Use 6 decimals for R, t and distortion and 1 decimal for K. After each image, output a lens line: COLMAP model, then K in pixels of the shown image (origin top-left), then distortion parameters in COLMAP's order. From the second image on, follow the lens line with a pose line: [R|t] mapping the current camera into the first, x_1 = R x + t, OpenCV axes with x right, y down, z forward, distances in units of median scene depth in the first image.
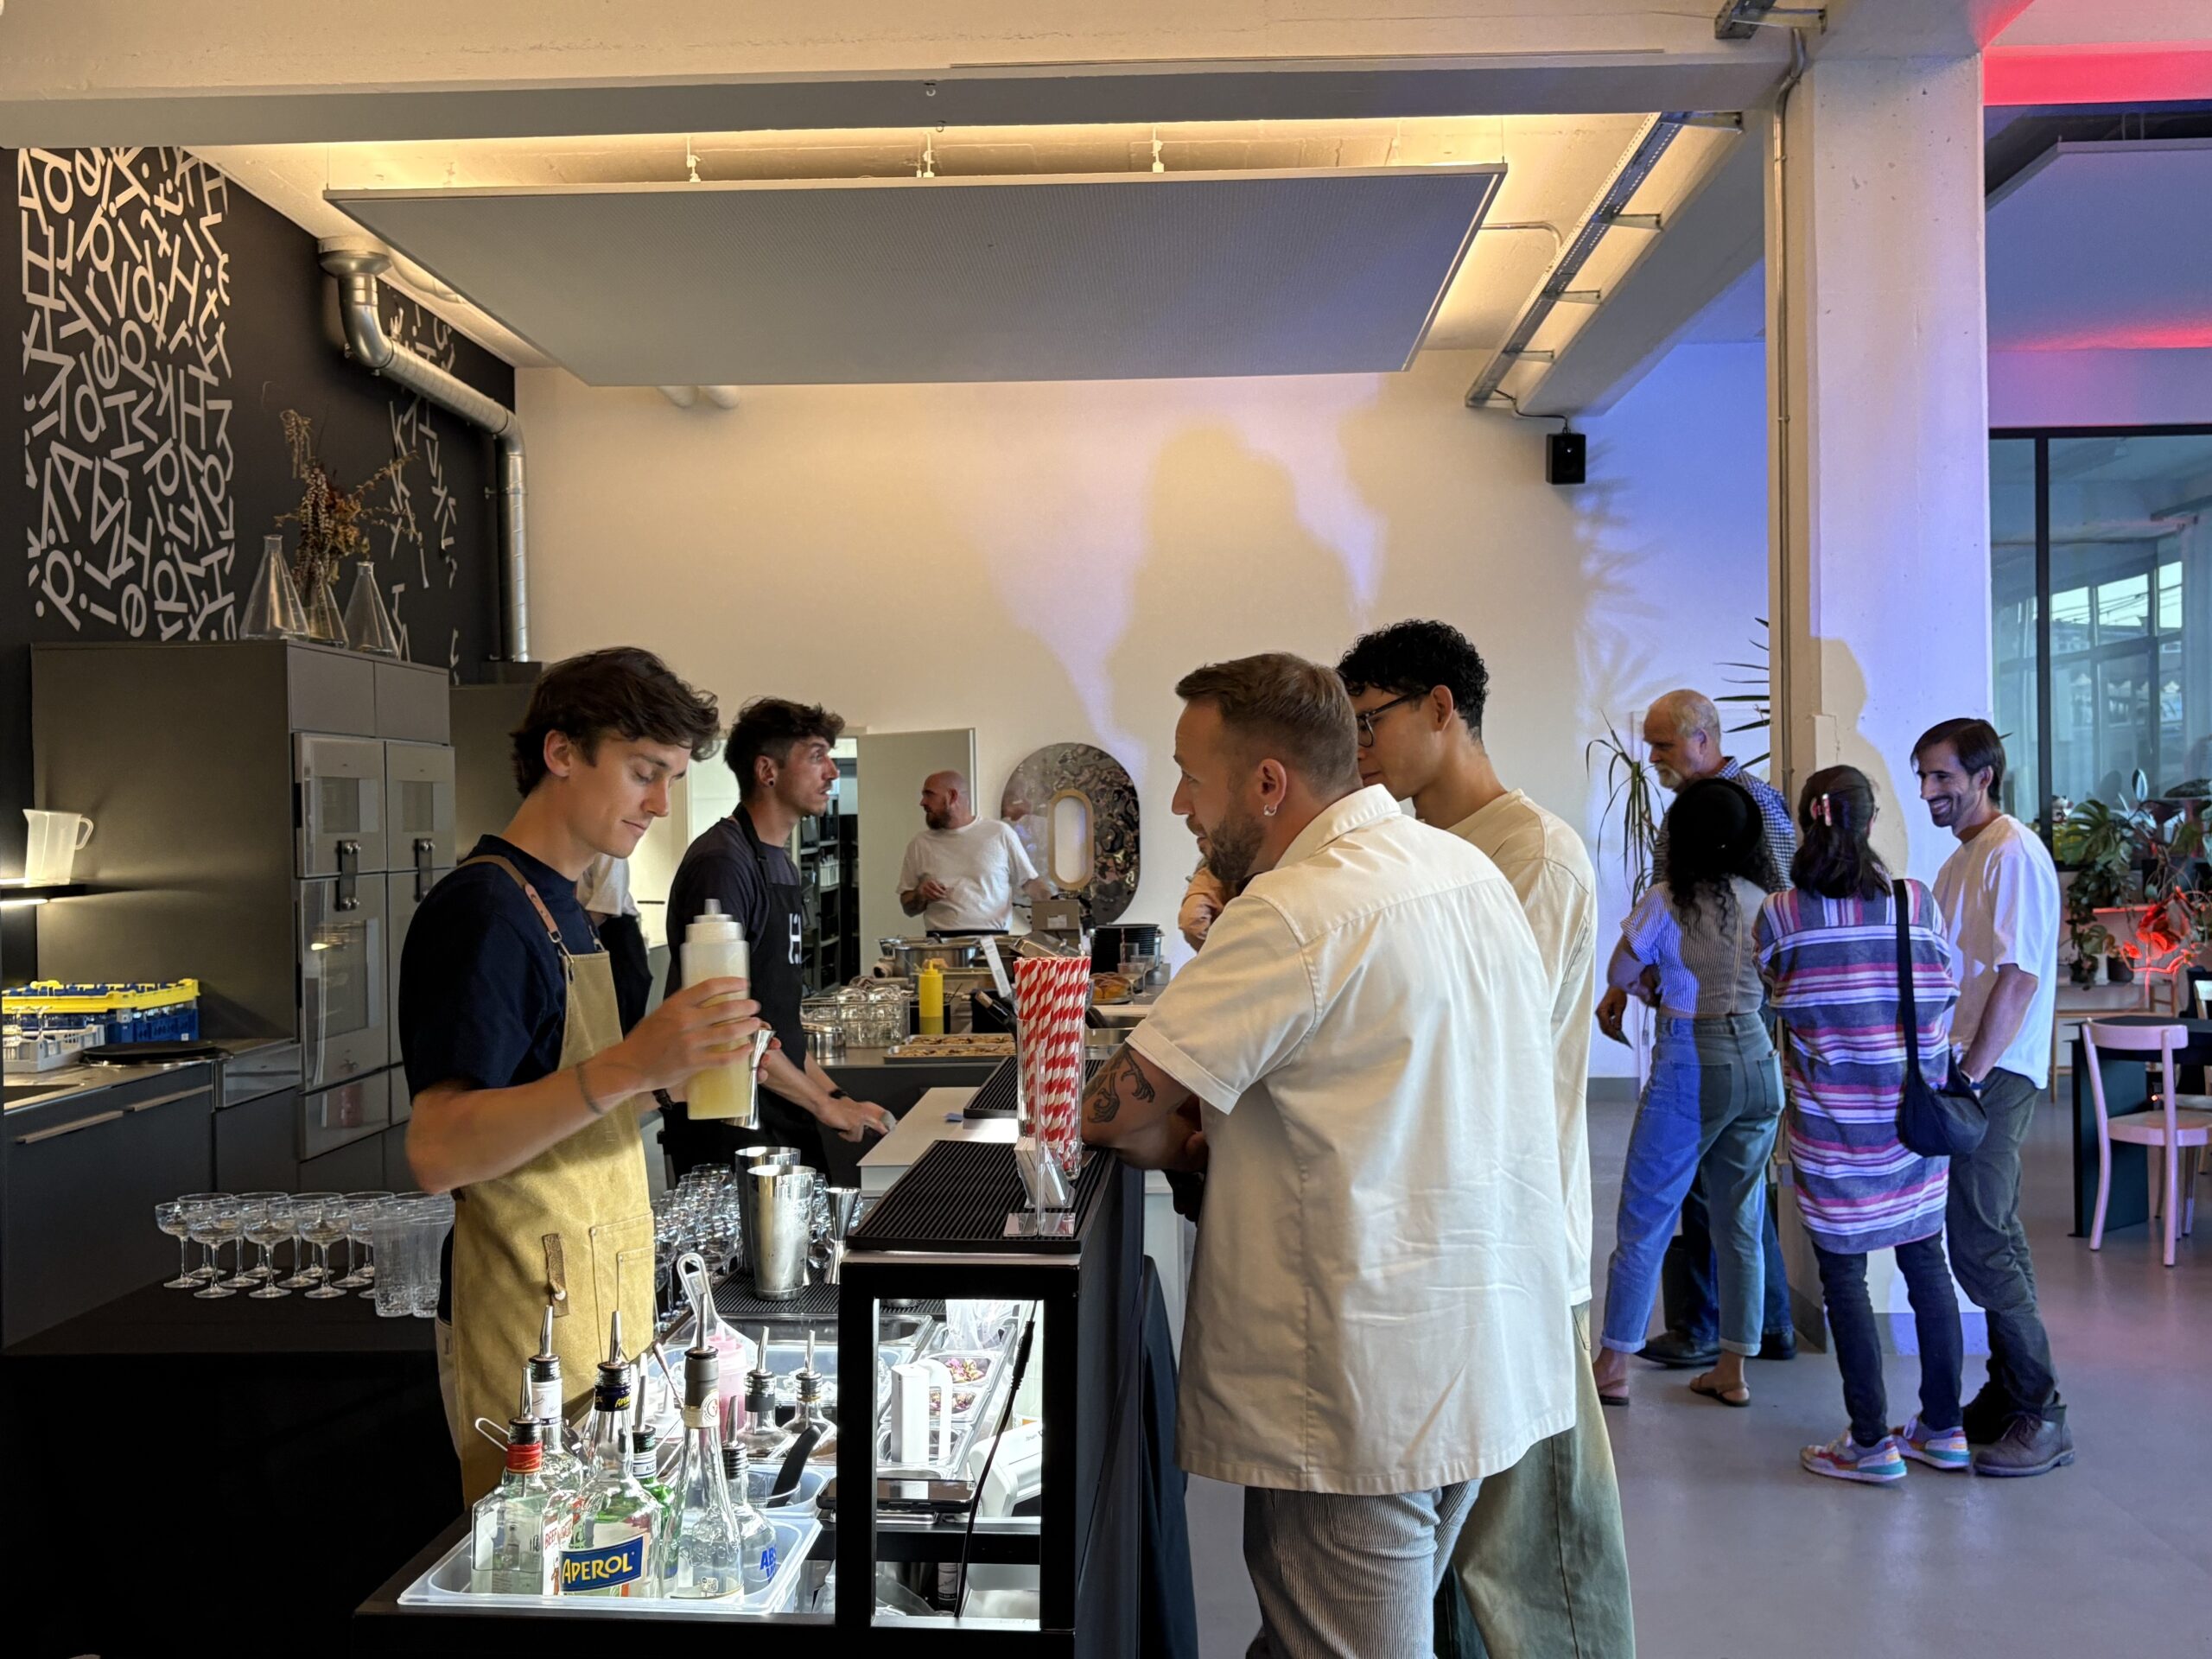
lens RADIAL K [[2371.9, 0, 1106.0], [0, 2371.9, 829.5], [0, 0, 1]] dist [0.007904, 0.030582]
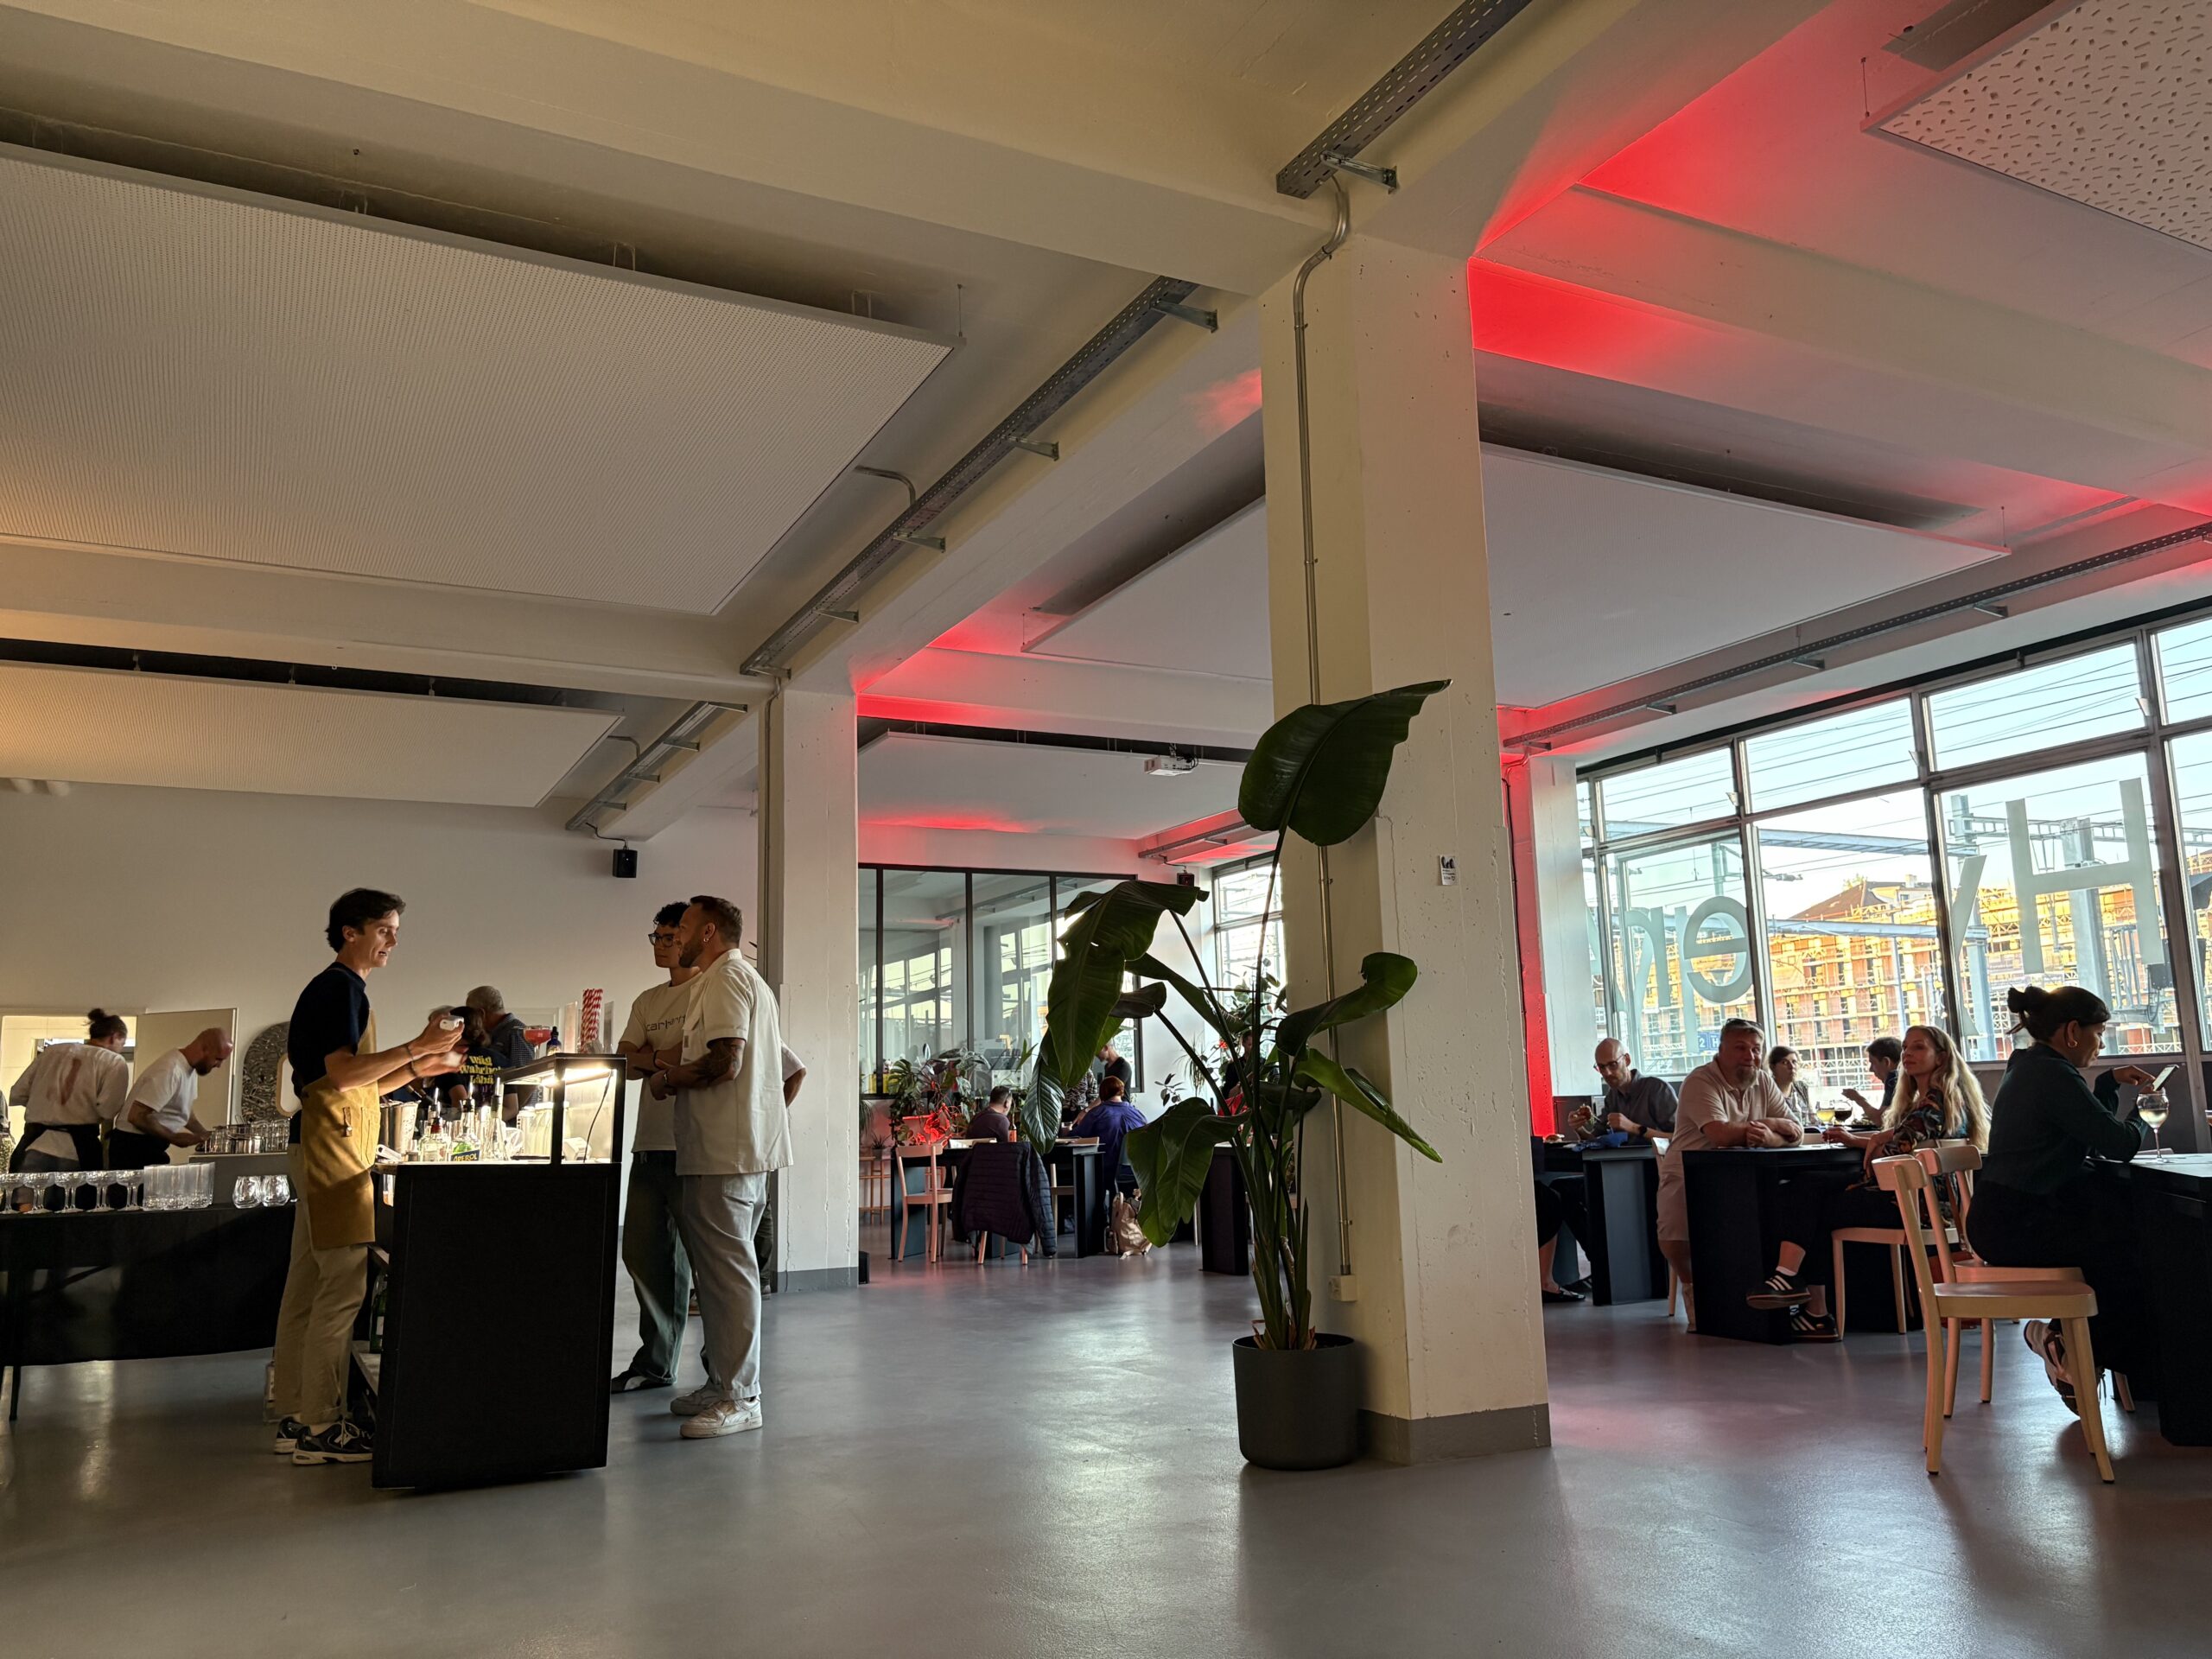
lens RADIAL K [[1667.0, 0, 1106.0], [0, 1667.0, 829.5], [0, 0, 1]] dist [0.027888, -0.005796]
pose [[0.872779, 0.075498, 0.482241, -0.098208], [0.015489, 0.983185, -0.181957, 0.051706], [-0.487869, 0.166277, 0.856934, -0.246453]]
